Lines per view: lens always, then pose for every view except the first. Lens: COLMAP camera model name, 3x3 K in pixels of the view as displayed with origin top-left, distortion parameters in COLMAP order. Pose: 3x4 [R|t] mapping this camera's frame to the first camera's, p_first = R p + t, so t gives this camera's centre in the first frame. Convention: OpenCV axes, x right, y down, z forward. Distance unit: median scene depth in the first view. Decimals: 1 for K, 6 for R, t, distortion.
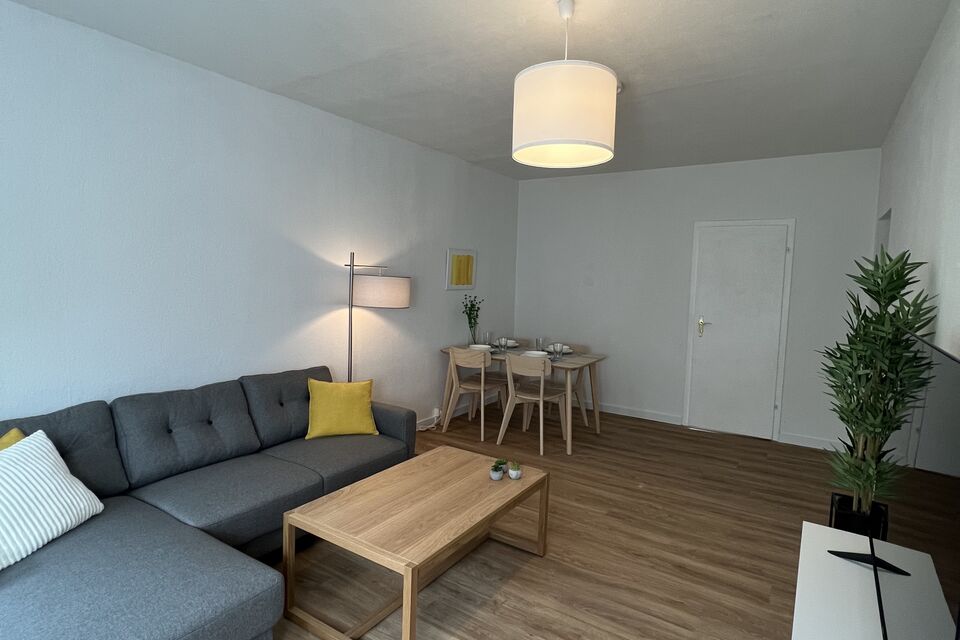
lens RADIAL K [[508.5, 0, 482.6], [0, 508.5, 316.4], [0, 0, 1]] dist [-0.001935, -0.001027]
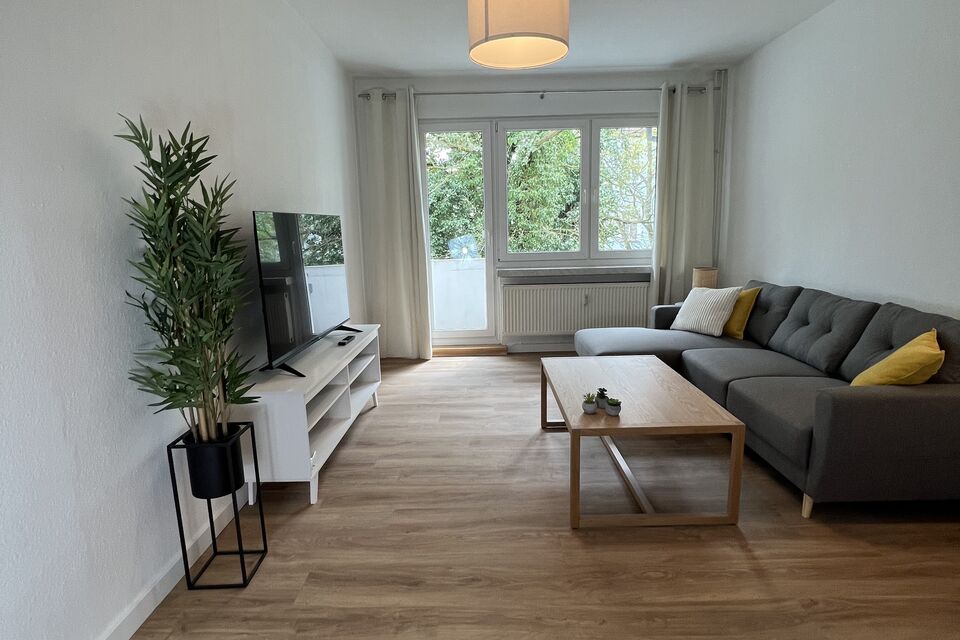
lens RADIAL K [[508.5, 0, 482.6], [0, 508.5, 316.4], [0, 0, 1]] dist [-0.001935, -0.001027]
pose [[-0.841603, 0.085742, -0.533247, 0.613809], [-0.042617, 0.973697, 0.223824, -0.025798], [0.538413, 0.211096, -0.815813, 1.452717]]
